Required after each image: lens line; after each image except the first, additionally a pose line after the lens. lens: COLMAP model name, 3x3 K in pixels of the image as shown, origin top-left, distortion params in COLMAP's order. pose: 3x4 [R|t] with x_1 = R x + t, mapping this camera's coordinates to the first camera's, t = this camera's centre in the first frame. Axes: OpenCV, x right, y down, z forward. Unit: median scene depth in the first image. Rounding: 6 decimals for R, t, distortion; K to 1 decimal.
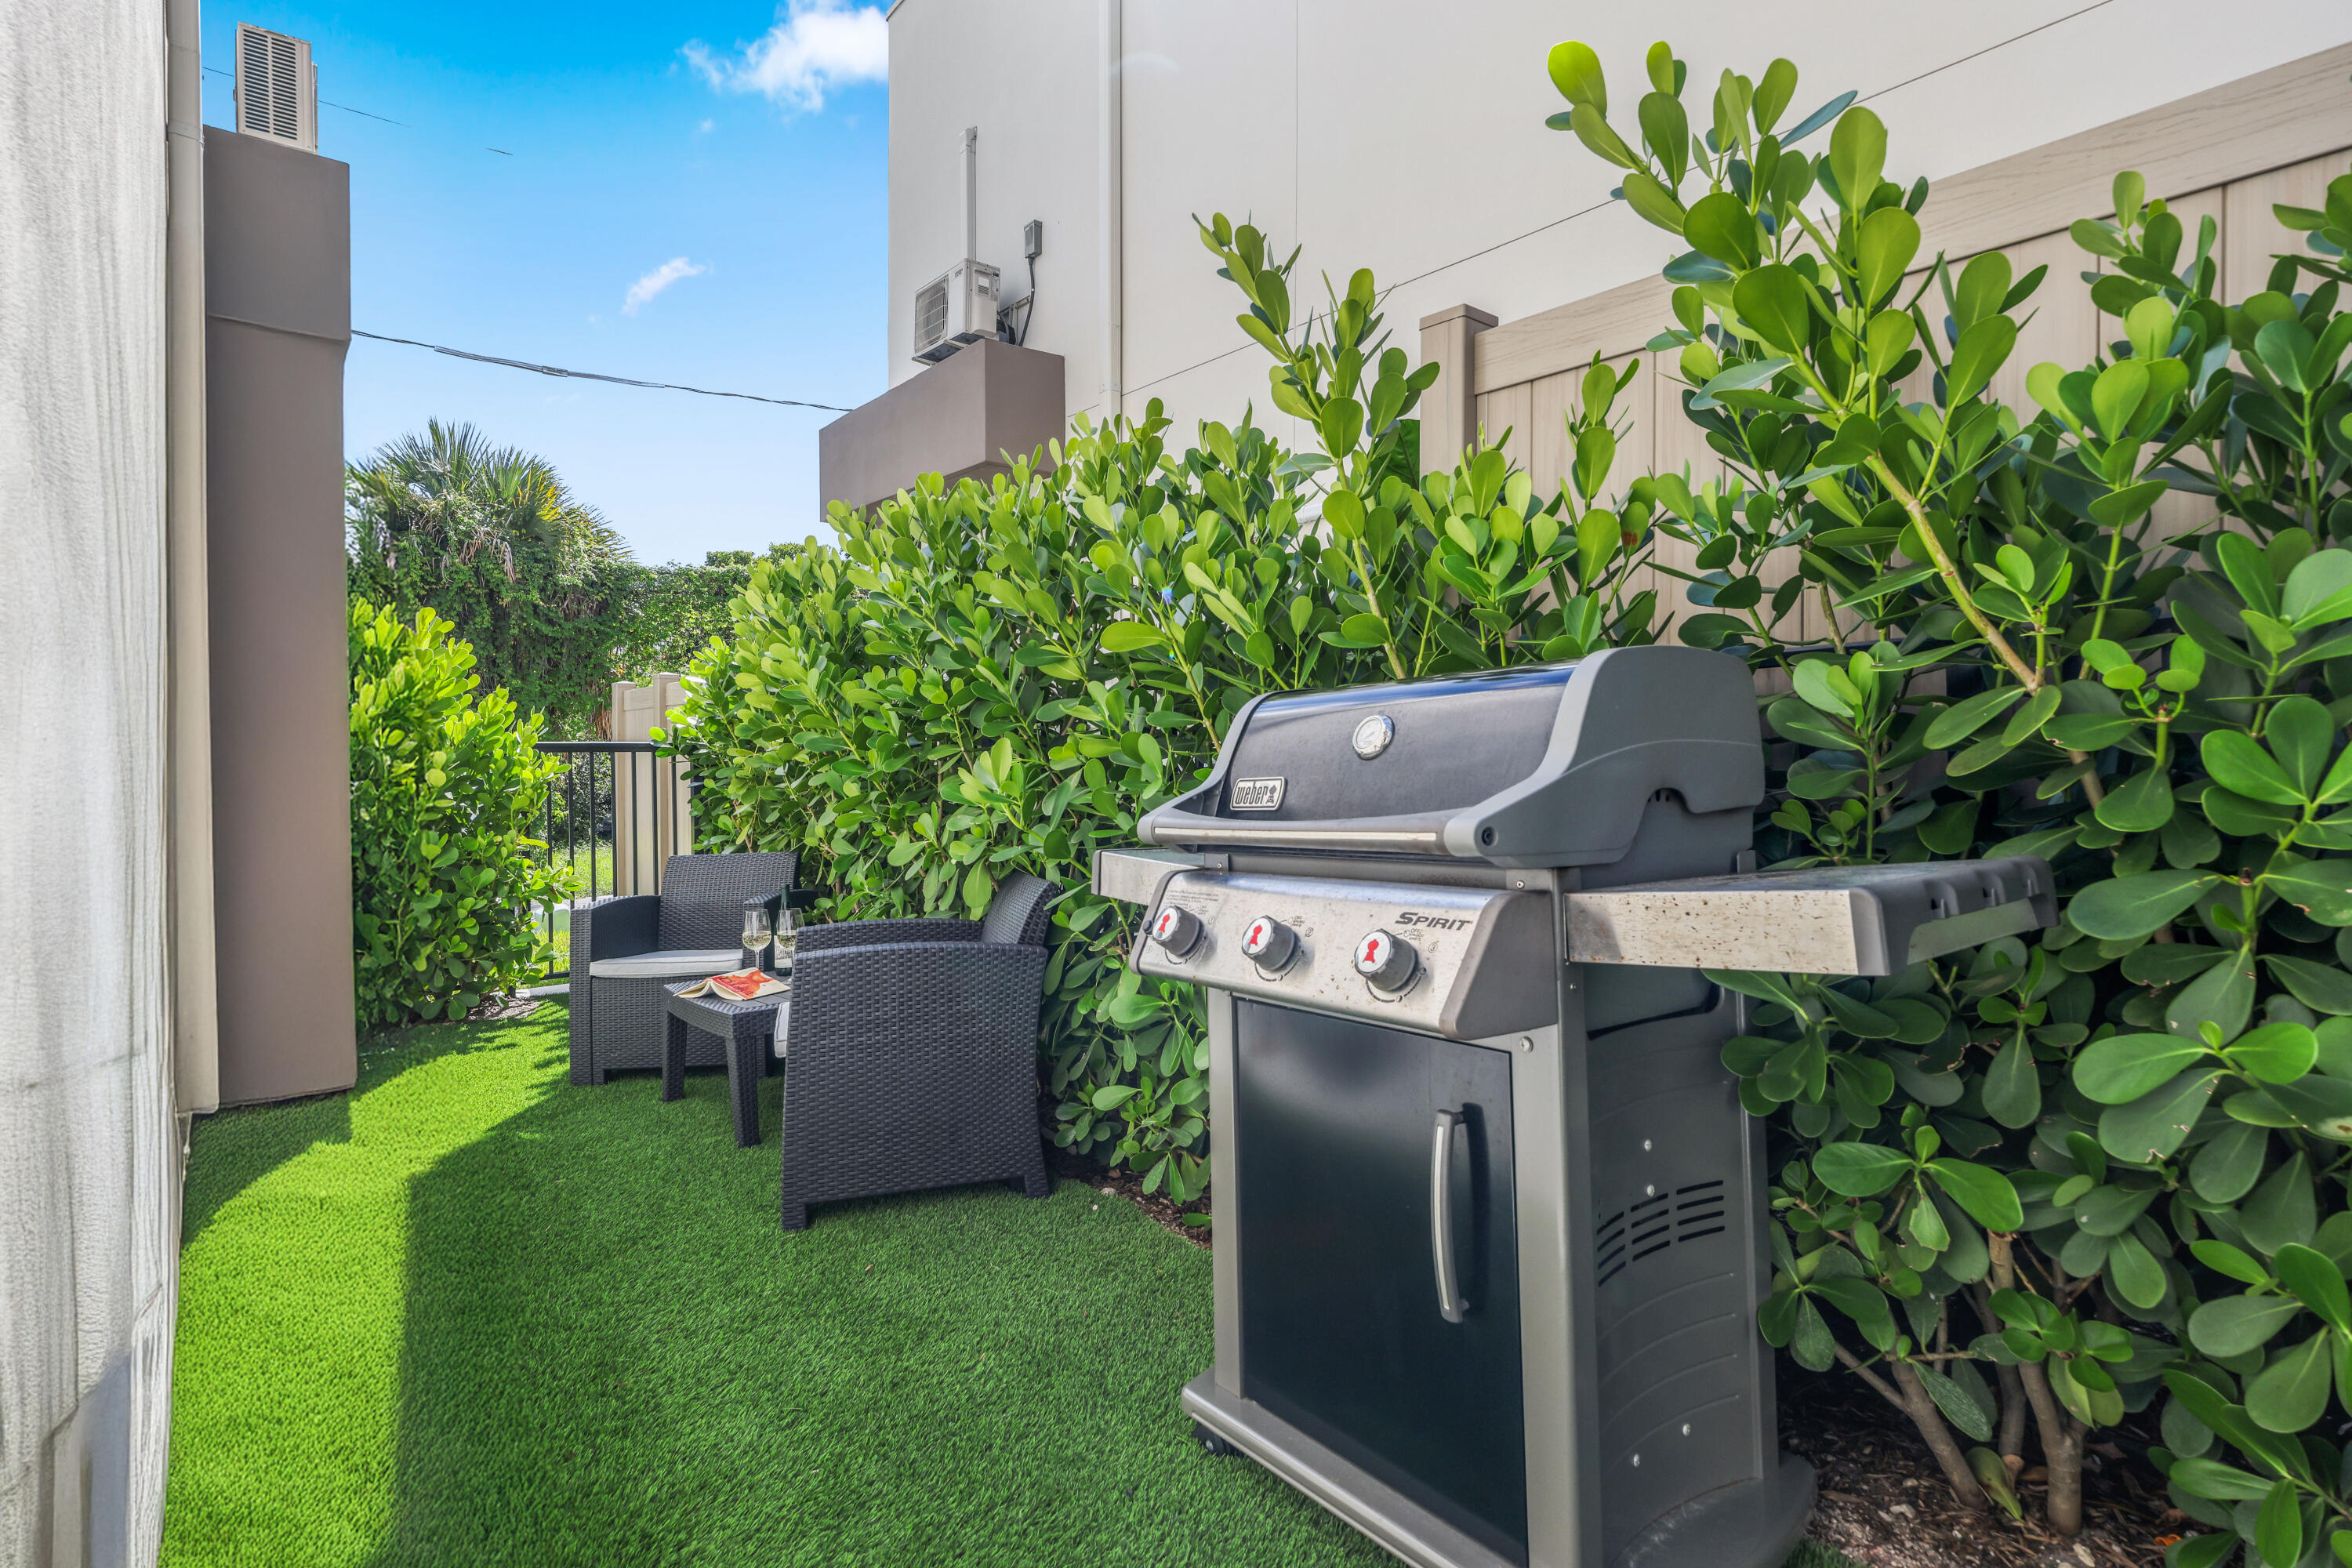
lens RADIAL K [[1207.8, 0, 1179.7], [0, 1207.8, 796.2], [0, 0, 1]] dist [0.001614, 0.000250]
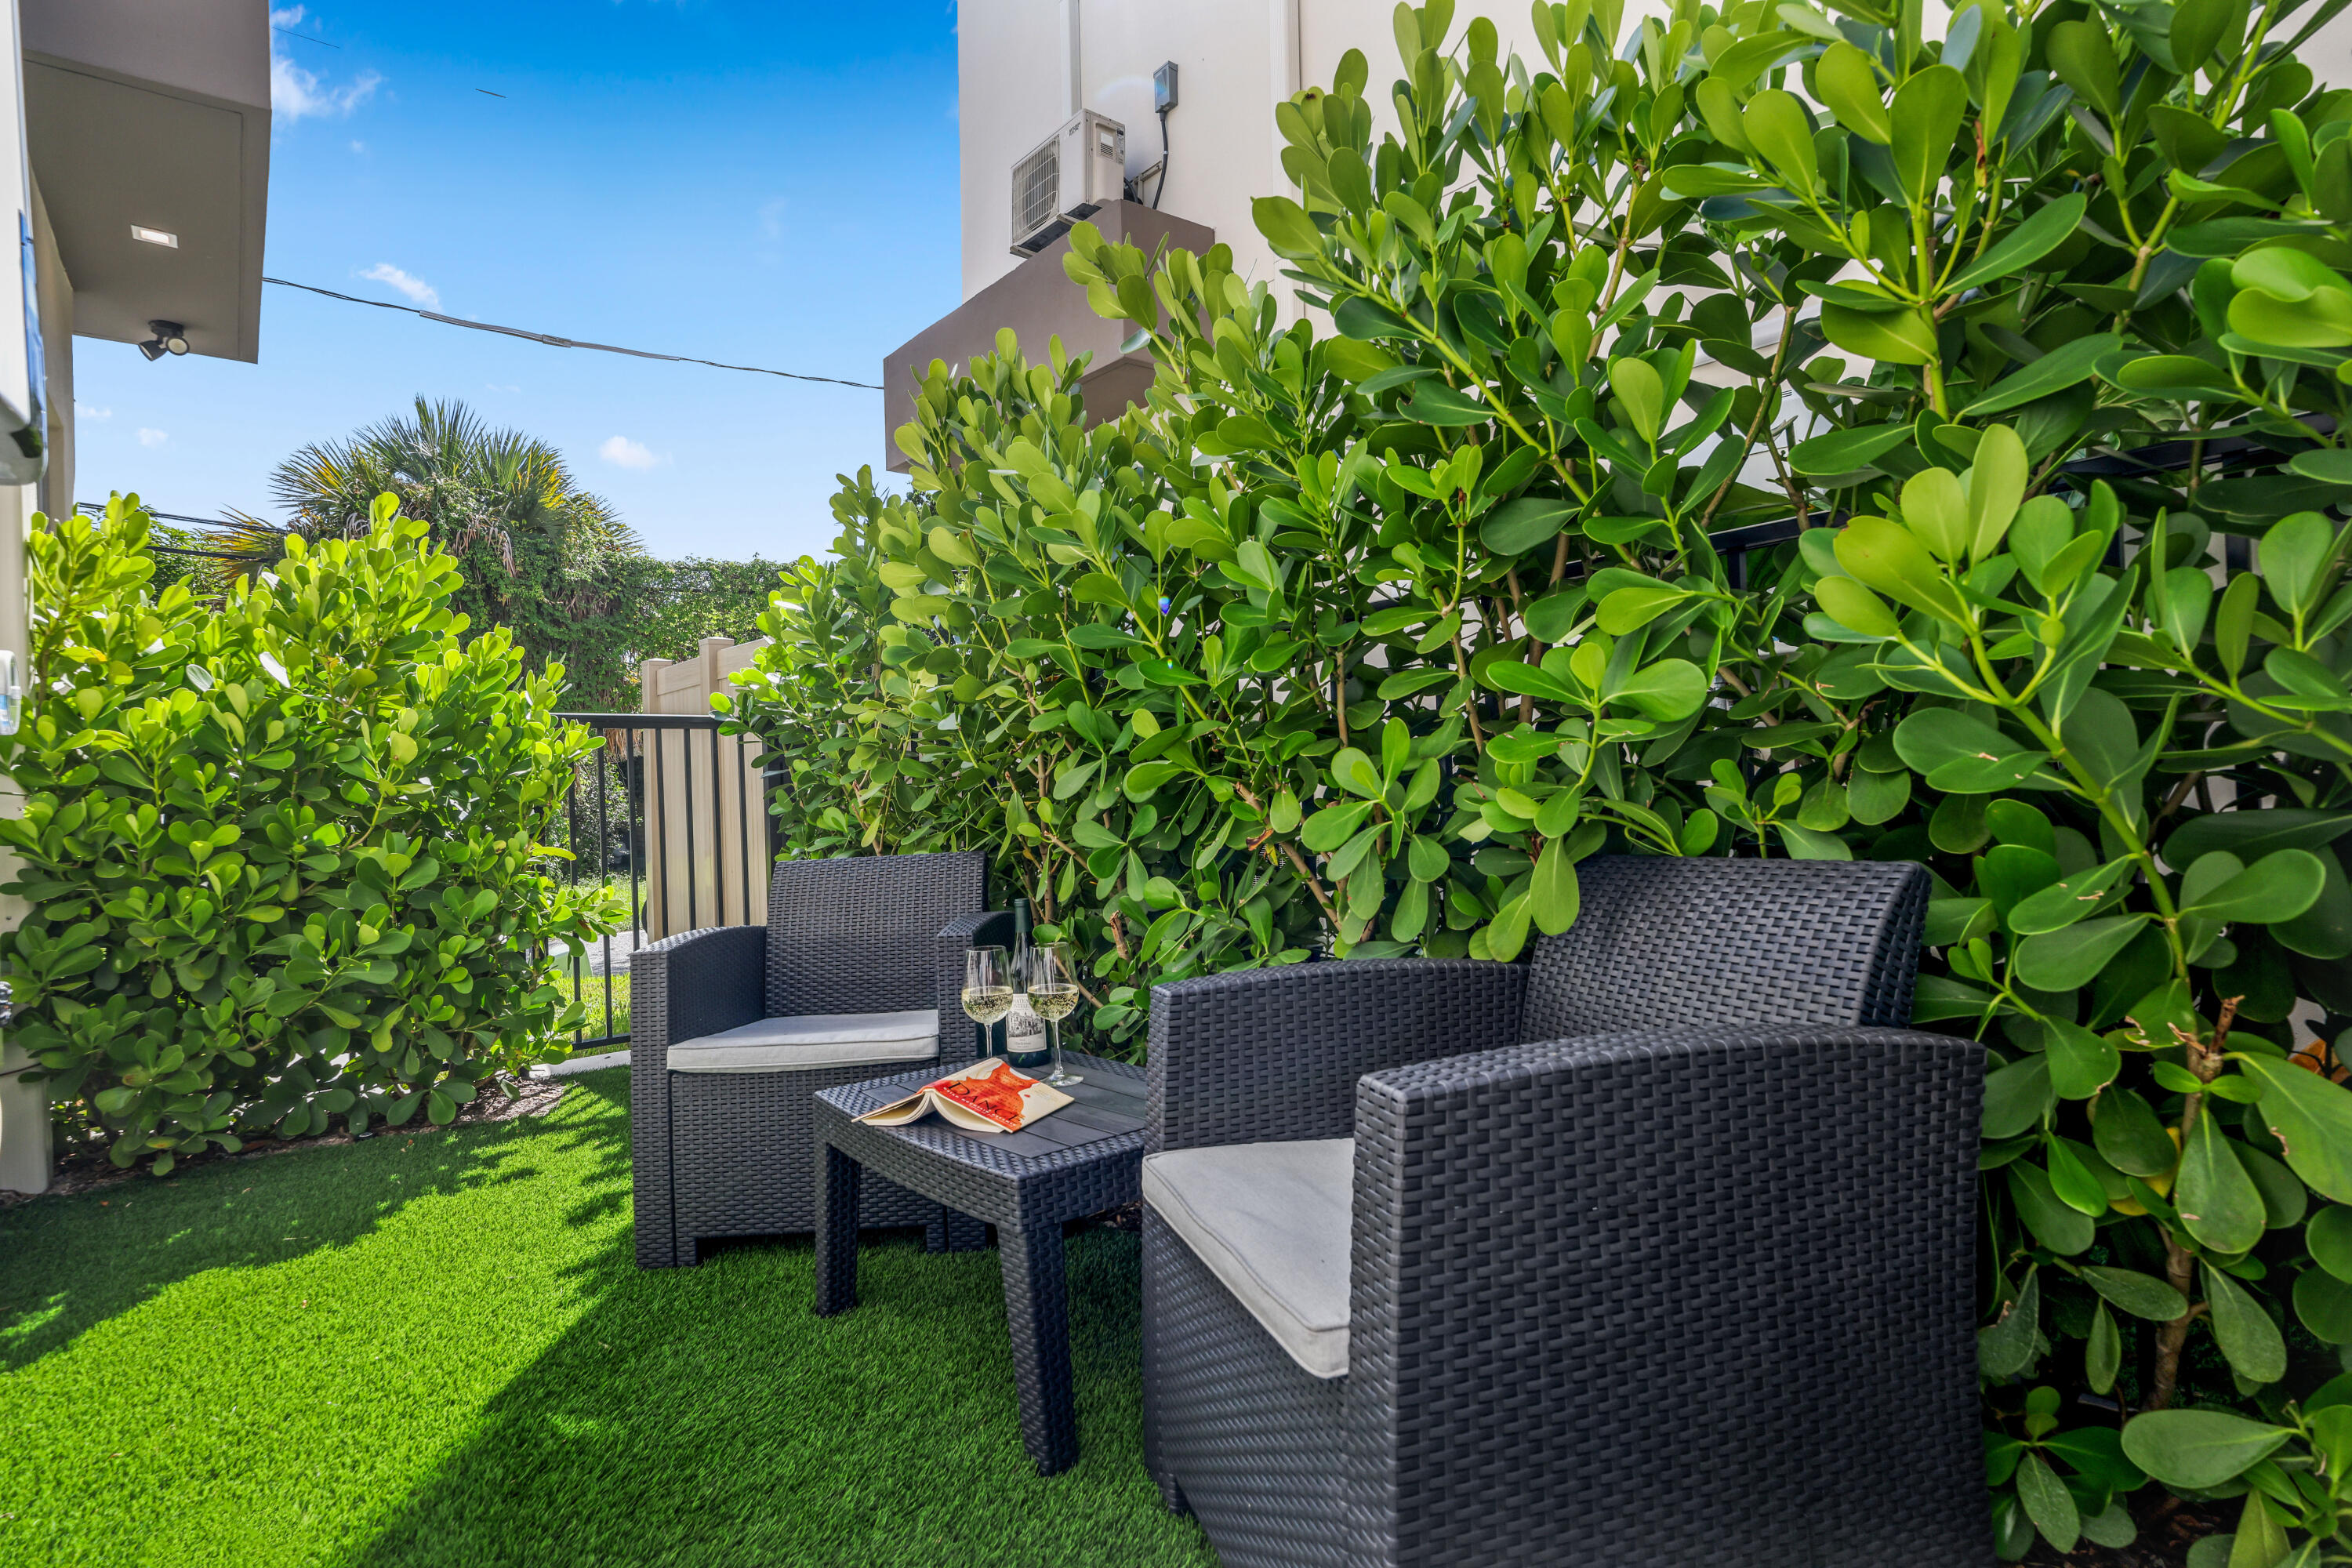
lens RADIAL K [[1208.5, 0, 1176.9], [0, 1208.5, 812.6], [0, 0, 1]] dist [0.000664, 0.000595]
pose [[0.999797, -0.019921, -0.002971, -0.187341], [0.019896, 0.999769, -0.008178, 0.029090], [0.003133, 0.008118, 0.999962, 0.332209]]
